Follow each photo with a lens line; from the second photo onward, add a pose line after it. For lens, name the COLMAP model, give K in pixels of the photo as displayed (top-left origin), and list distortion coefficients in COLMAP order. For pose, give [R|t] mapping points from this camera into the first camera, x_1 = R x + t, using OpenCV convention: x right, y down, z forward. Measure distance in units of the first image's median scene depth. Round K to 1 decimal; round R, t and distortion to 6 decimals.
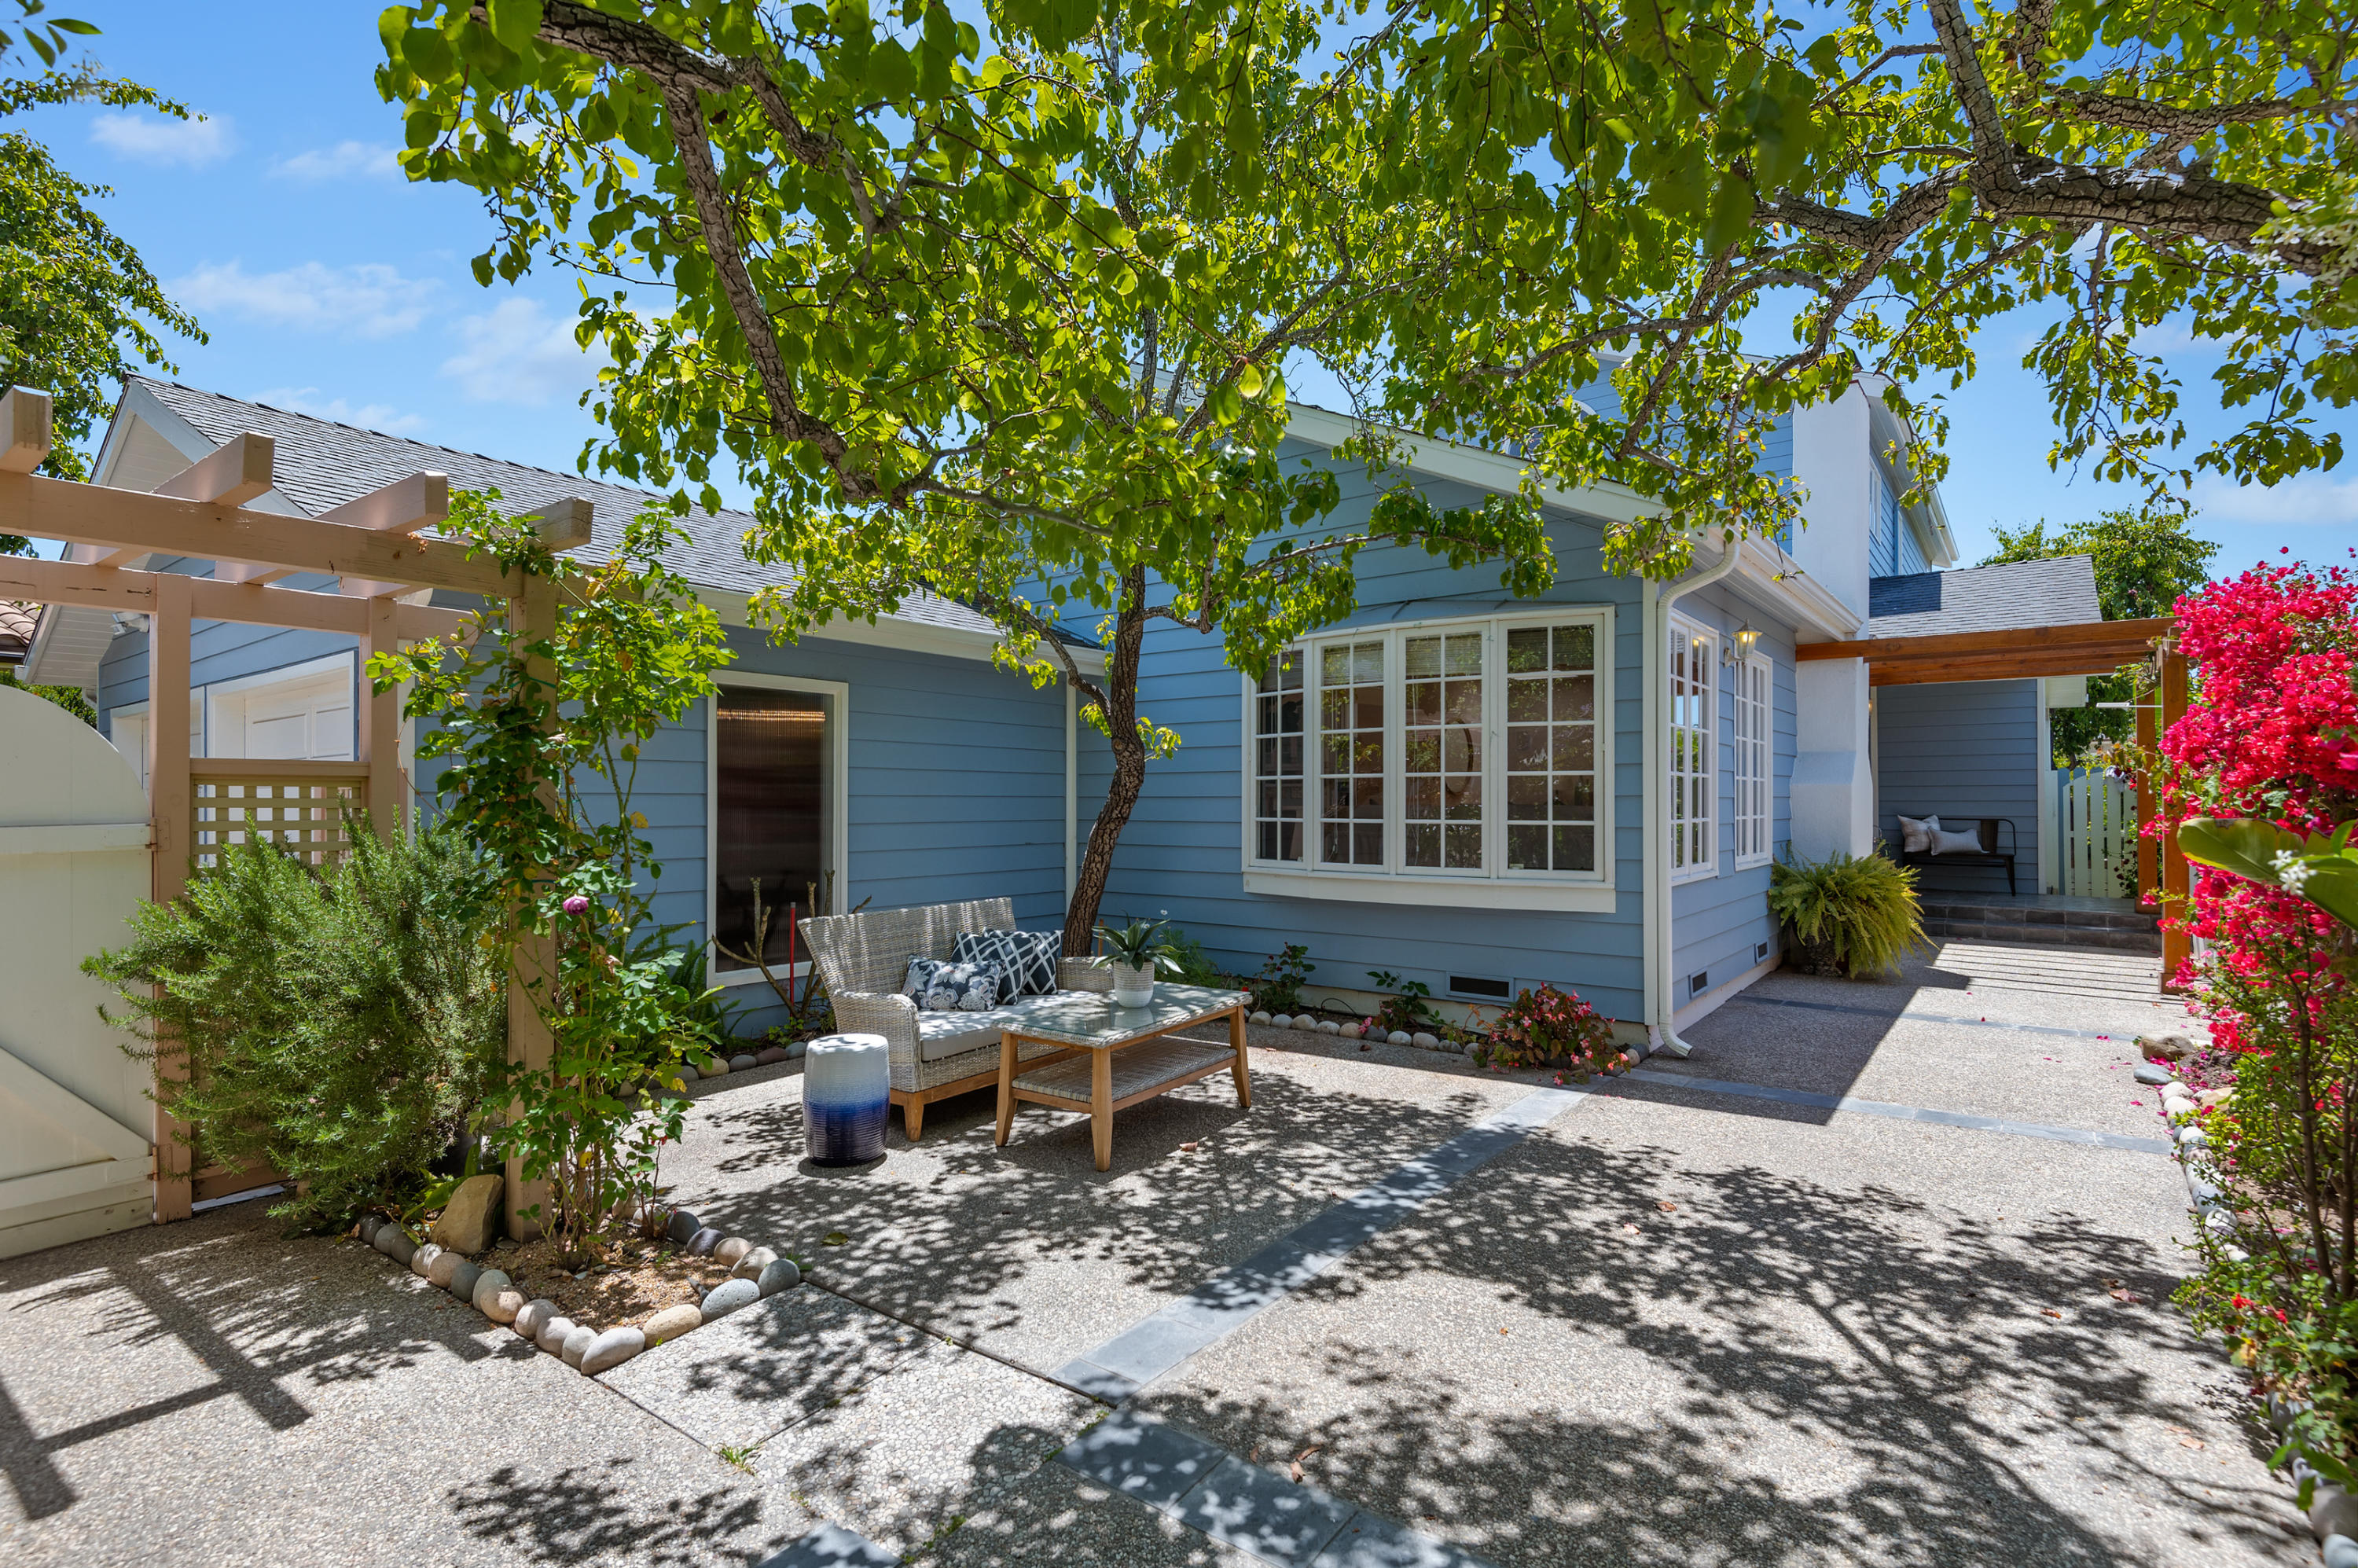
lens RADIAL K [[1149.1, 0, 1178.8], [0, 1149.1, 784.5], [0, 0, 1]] dist [-0.000111, -0.000028]
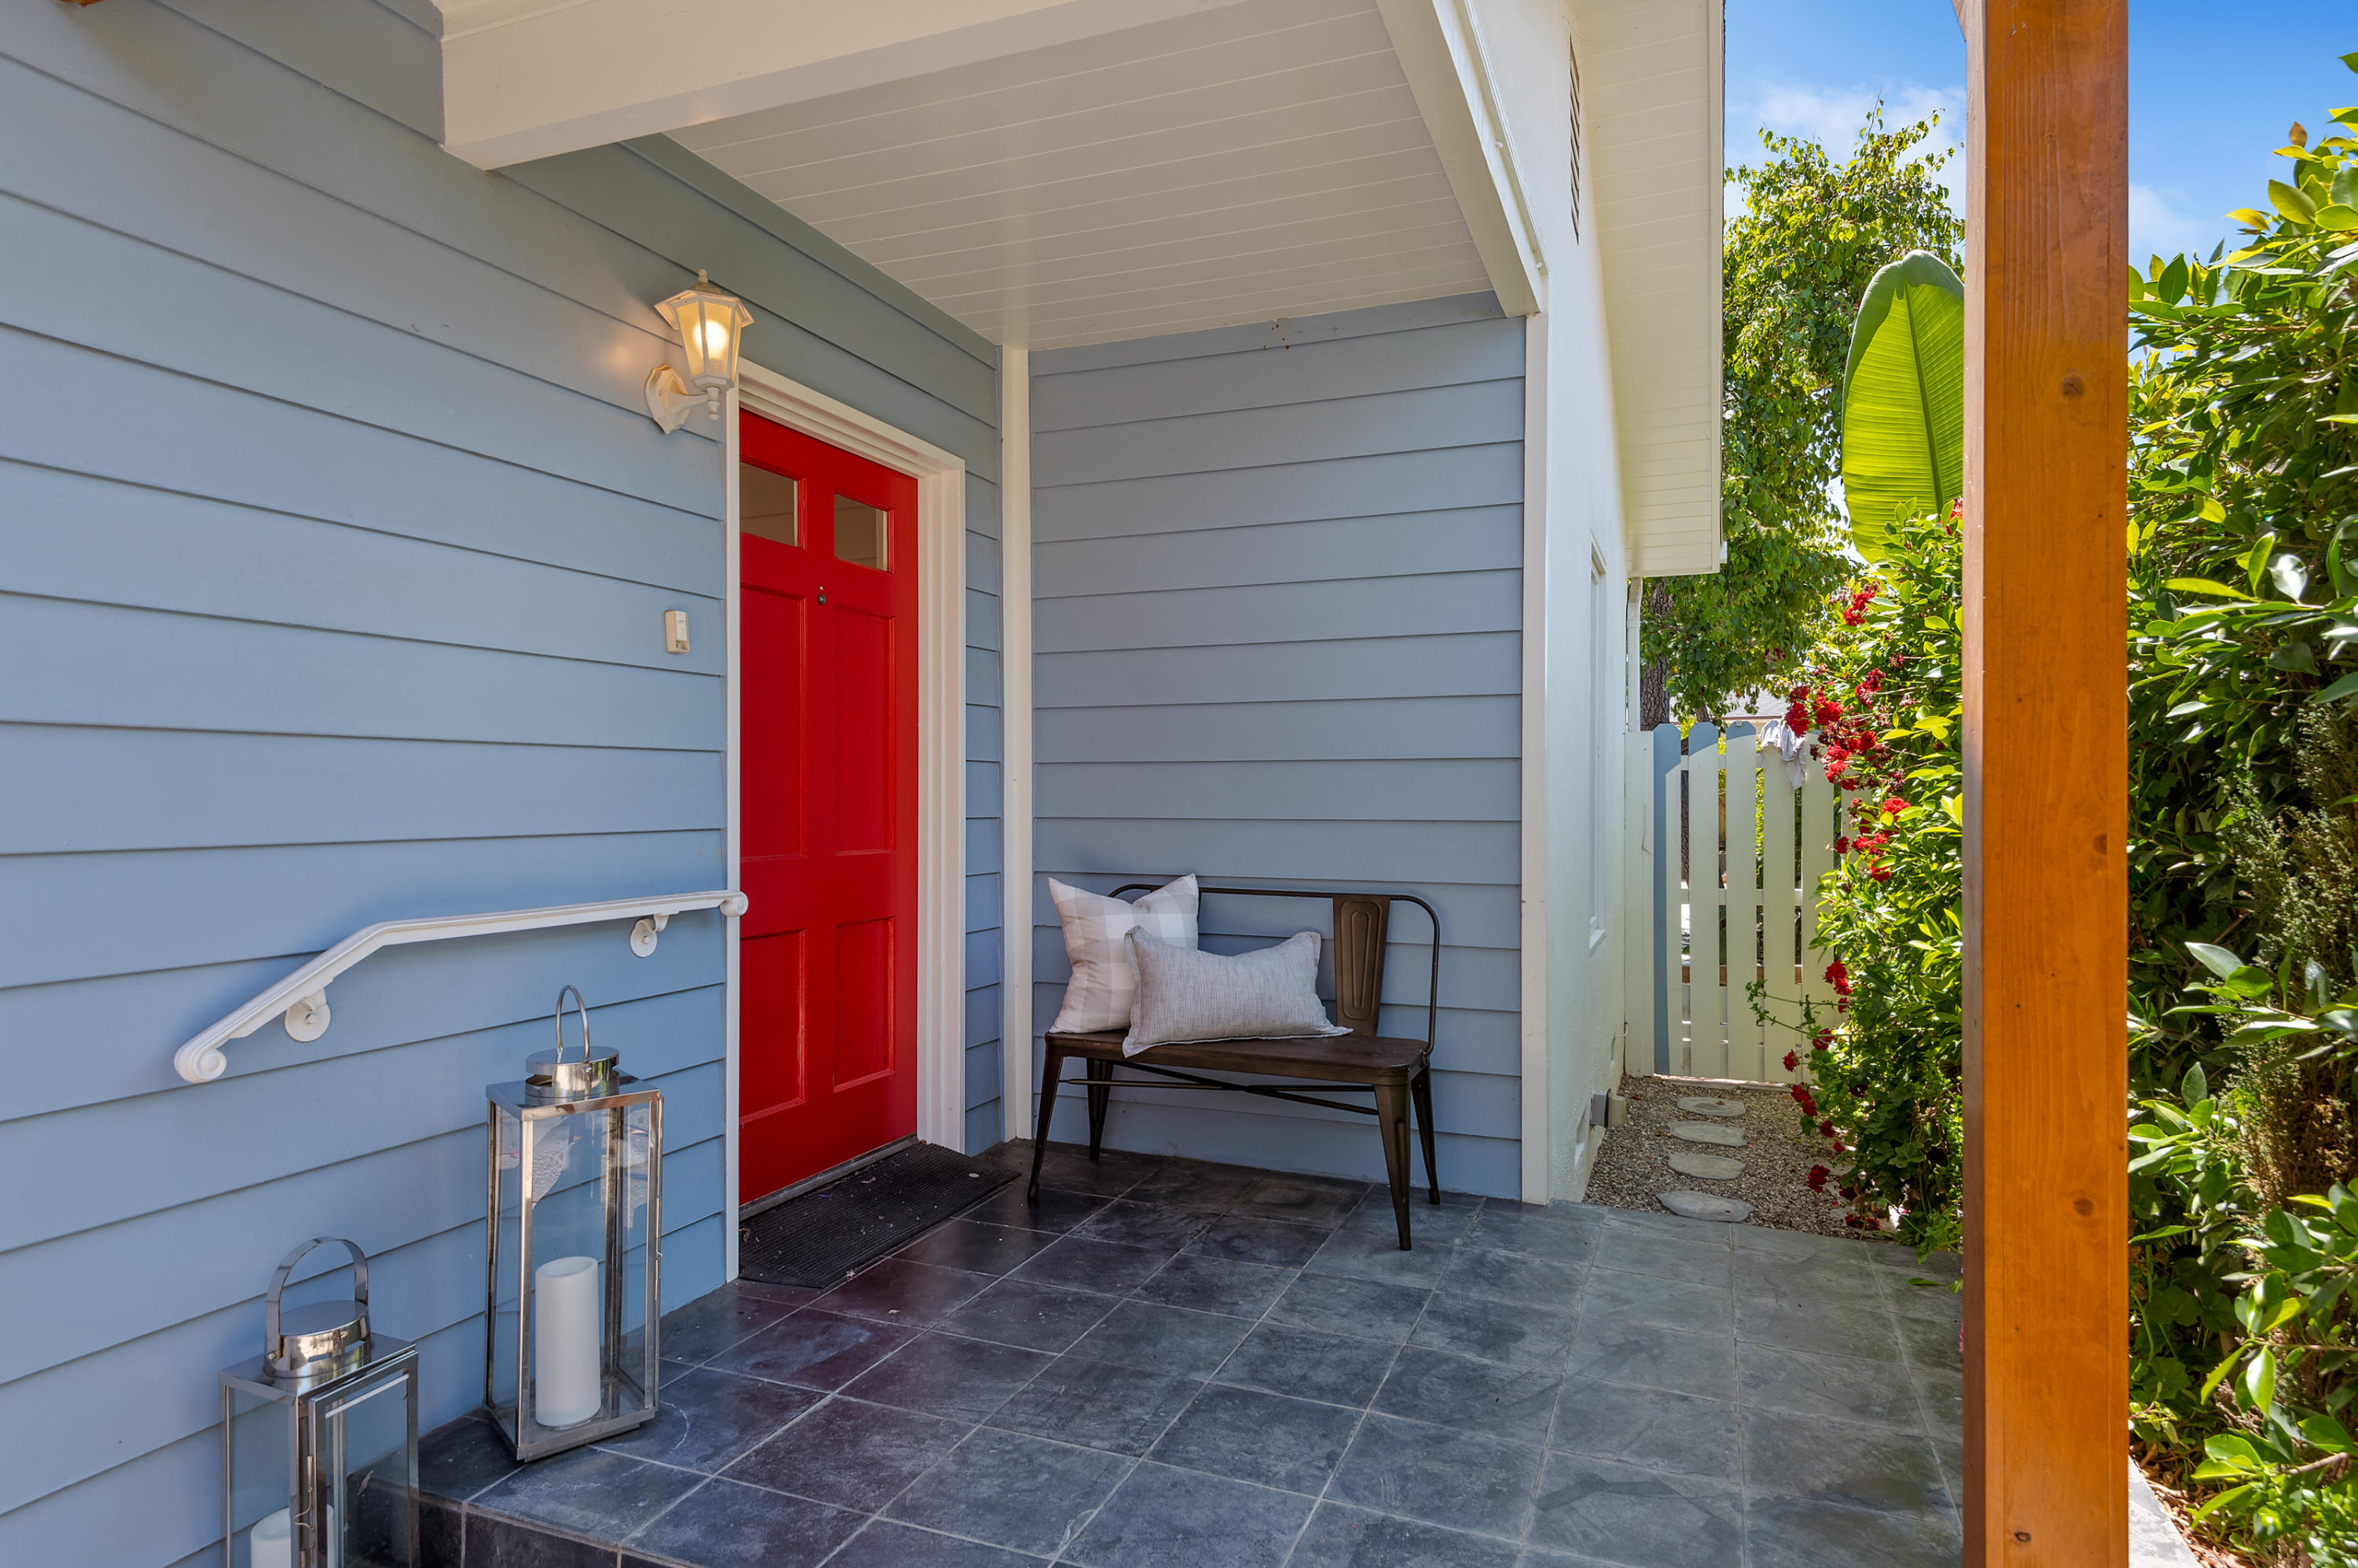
lens RADIAL K [[1340.7, 0, 1177.9], [0, 1340.7, 787.2], [0, 0, 1]] dist [0.000404, 0.000023]
pose [[0.966658, 0.003152, 0.256053, 0.589409], [-0.003670, 0.999992, 0.001546, 0.006620], [-0.256046, -0.002434, 0.966661, 0.726371]]
